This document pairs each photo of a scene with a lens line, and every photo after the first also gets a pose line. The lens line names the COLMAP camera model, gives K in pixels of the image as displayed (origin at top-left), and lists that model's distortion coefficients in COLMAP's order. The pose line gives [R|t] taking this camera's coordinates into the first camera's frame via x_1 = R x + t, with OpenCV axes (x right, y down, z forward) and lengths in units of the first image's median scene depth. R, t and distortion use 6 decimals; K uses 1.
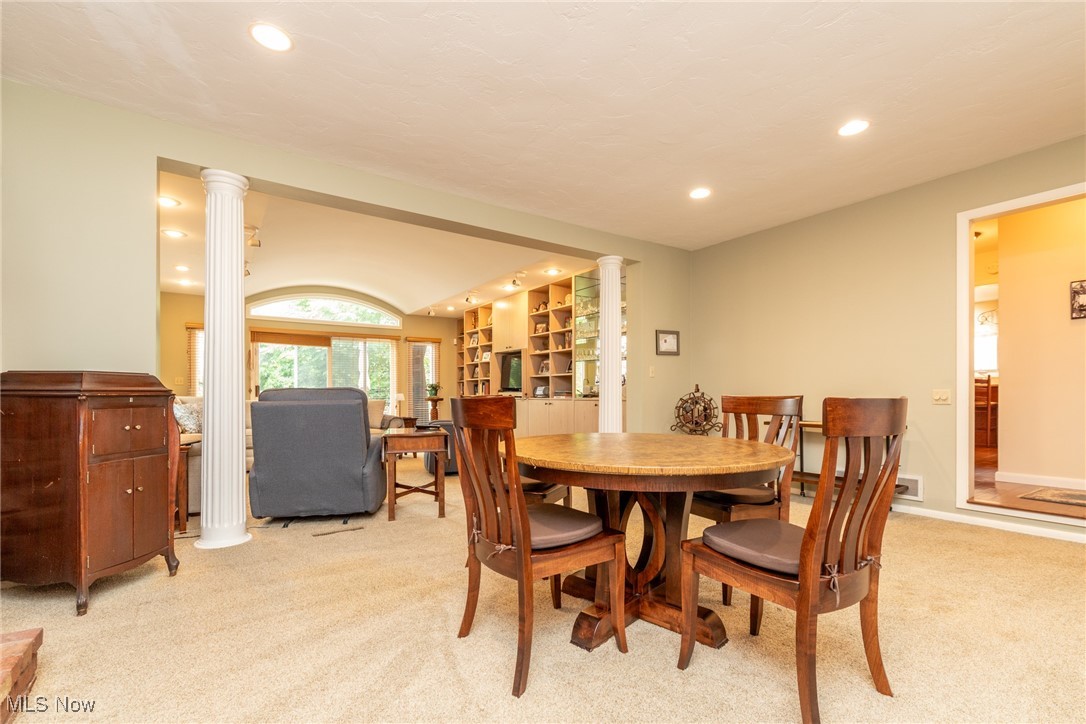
lens RADIAL K [[476.9, 0, 540.6], [0, 476.9, 394.6], [0, 0, 1]] dist [0.000951, 0.000009]
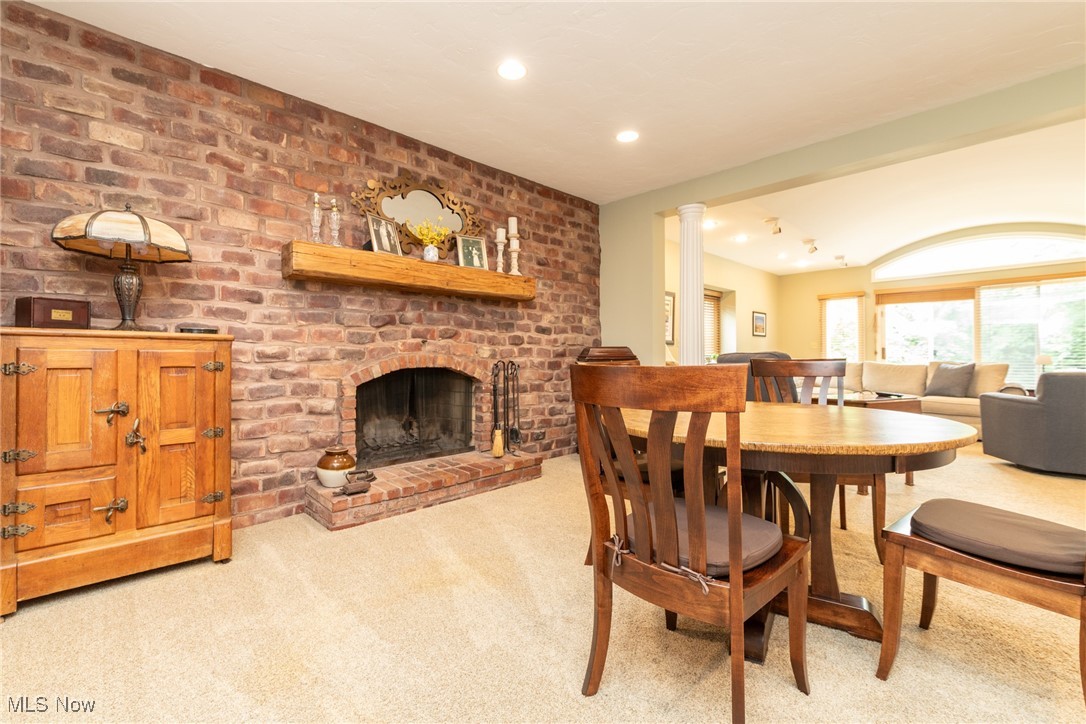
lens RADIAL K [[470.4, 0, 537.2], [0, 470.4, 360.0], [0, 0, 1]] dist [0.003626, -0.000042]
pose [[0.168405, 0.004735, -0.985707, 0.296413], [0.004673, 0.999973, 0.005601, -0.001984], [0.985707, -0.005550, 0.168378, 0.133215]]
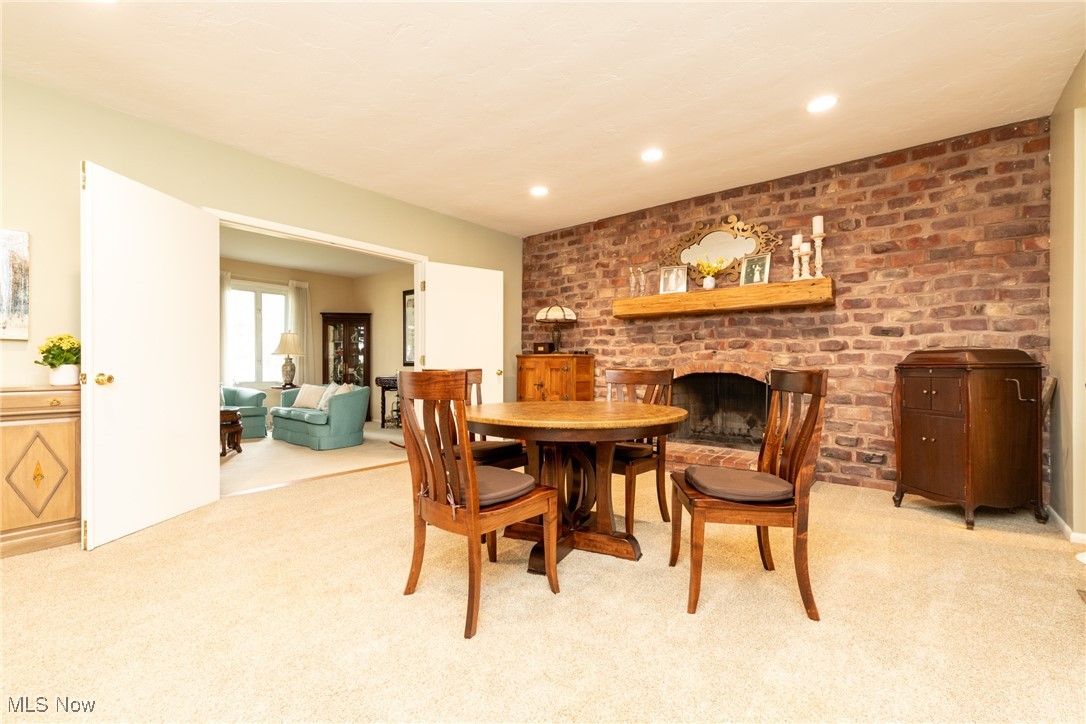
lens RADIAL K [[470.0, 0, 540.8], [0, 470.0, 370.8], [0, 0, 1]] dist [0.001448, 0.000031]
pose [[-0.959840, 0.004870, -0.280506, 0.182195], [0.001541, 0.999926, 0.012089, -0.002305], [0.280544, 0.011171, -0.959776, 0.636637]]
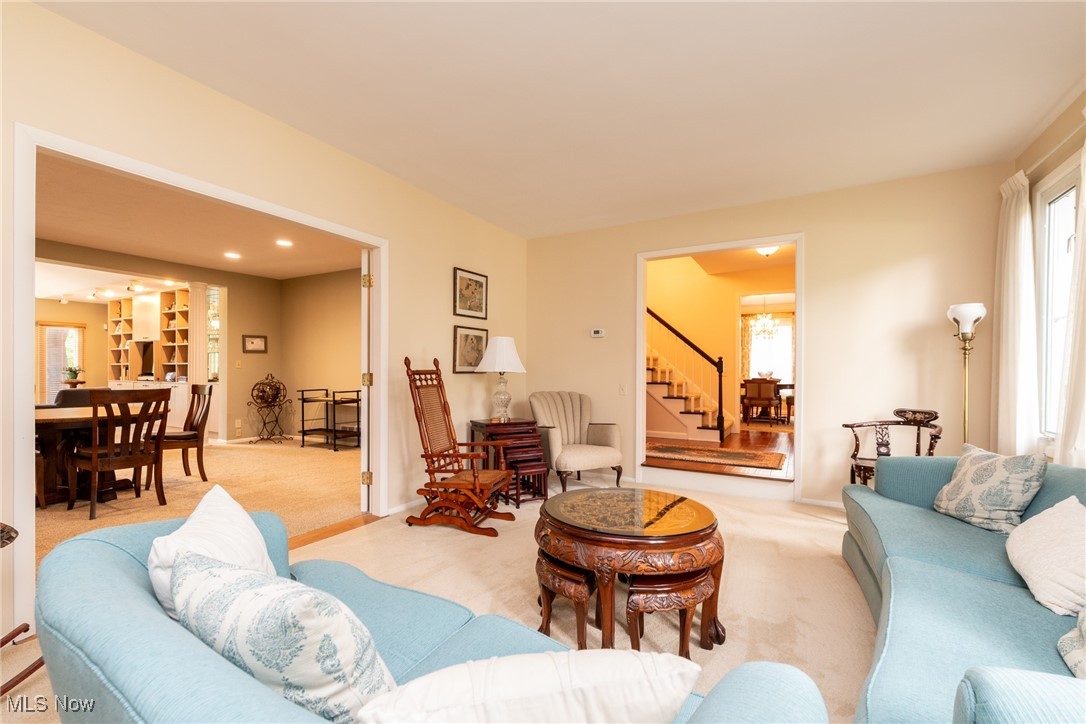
lens RADIAL K [[470.0, 0, 540.8], [0, 470.0, 370.8], [0, 0, 1]] dist [0.001448, 0.000031]
pose [[0.898741, 0.005039, 0.438450, 0.314729], [-0.003401, 0.999984, -0.004522, -0.019150], [-0.438466, 0.002573, 0.898744, -0.474888]]
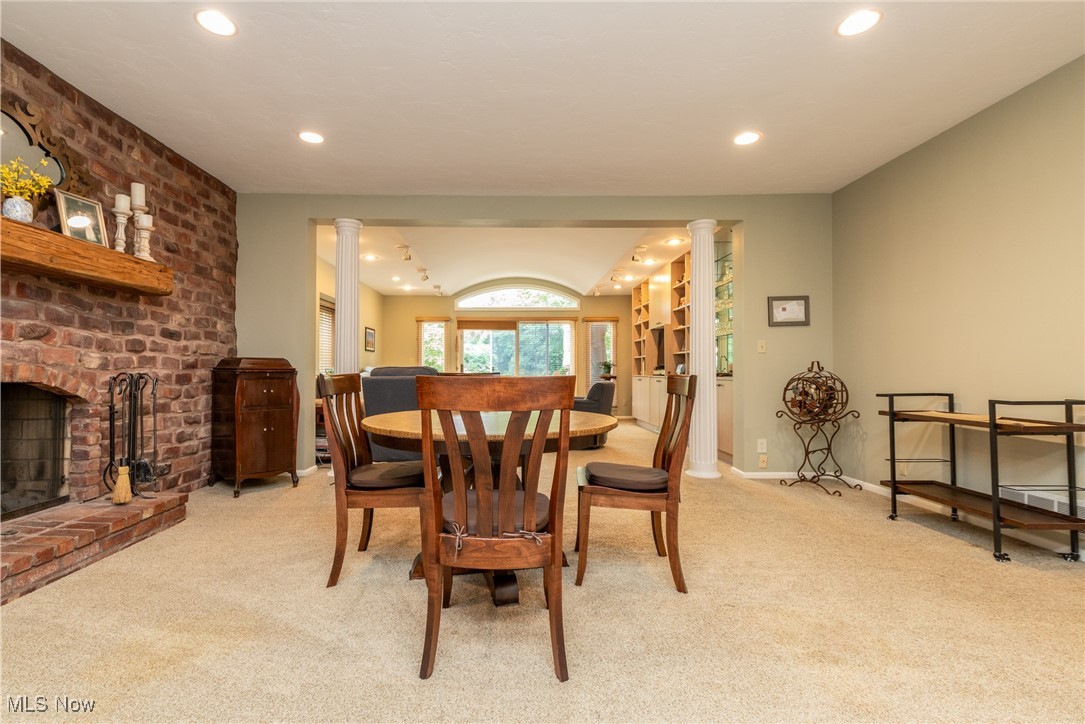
lens RADIAL K [[495.4, 0, 513.3], [0, 495.4, 364.6], [0, 0, 1]] dist [0.000896, -0.000096]
pose [[0.826729, -0.003398, -0.562590, 0.267615], [-0.005325, 0.999890, -0.013866, -0.001264], [0.562575, 0.014459, 0.826620, 0.019320]]
